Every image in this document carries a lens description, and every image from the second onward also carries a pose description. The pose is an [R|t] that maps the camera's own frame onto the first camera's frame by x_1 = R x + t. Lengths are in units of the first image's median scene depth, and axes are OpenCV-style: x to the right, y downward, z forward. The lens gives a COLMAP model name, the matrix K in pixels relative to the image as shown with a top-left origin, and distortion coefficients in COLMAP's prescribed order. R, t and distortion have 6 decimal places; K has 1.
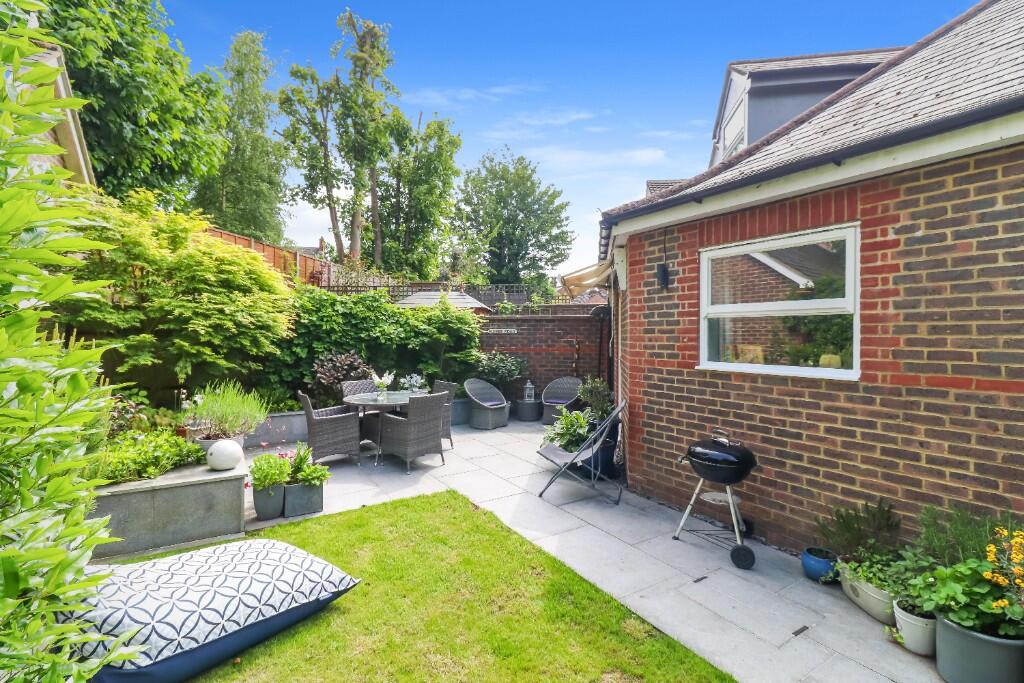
lens RADIAL K [[469.1, 0, 511.3], [0, 469.1, 338.6], [0, 0, 1]] dist [0.006145, -0.006942]
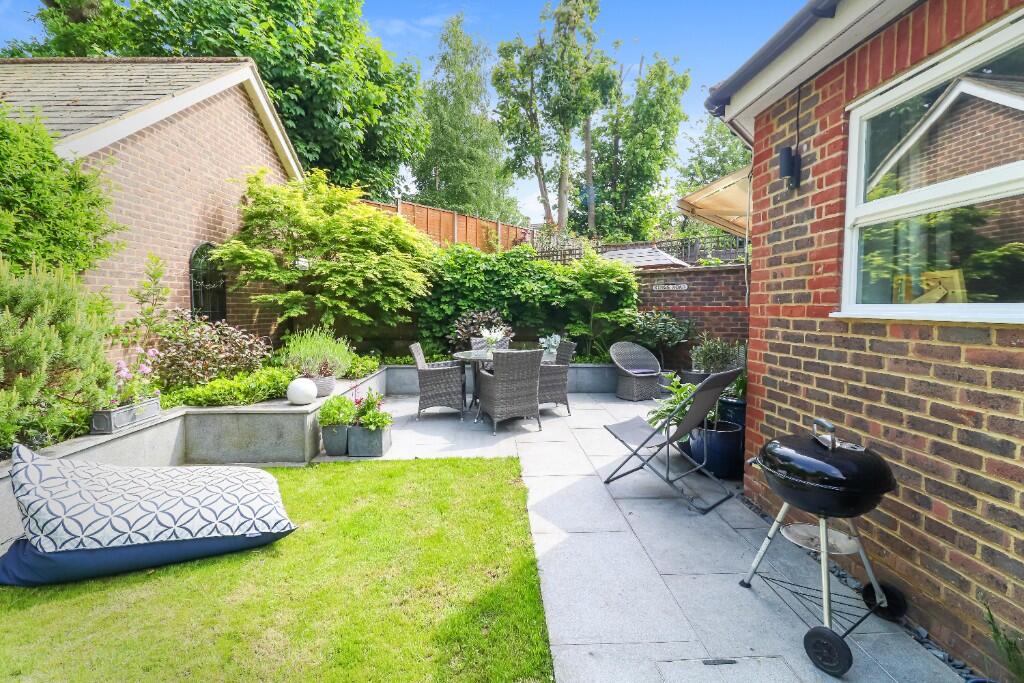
lens RADIAL K [[469.1, 0, 504.5], [0, 469.1, 340.3], [0, 0, 1]] dist [0.006145, -0.006942]
pose [[0.862973, 0.030147, -0.504351, 0.301428], [0.002258, 0.997978, 0.063516, 0.049354], [0.505246, -0.055951, 0.861160, 0.254146]]
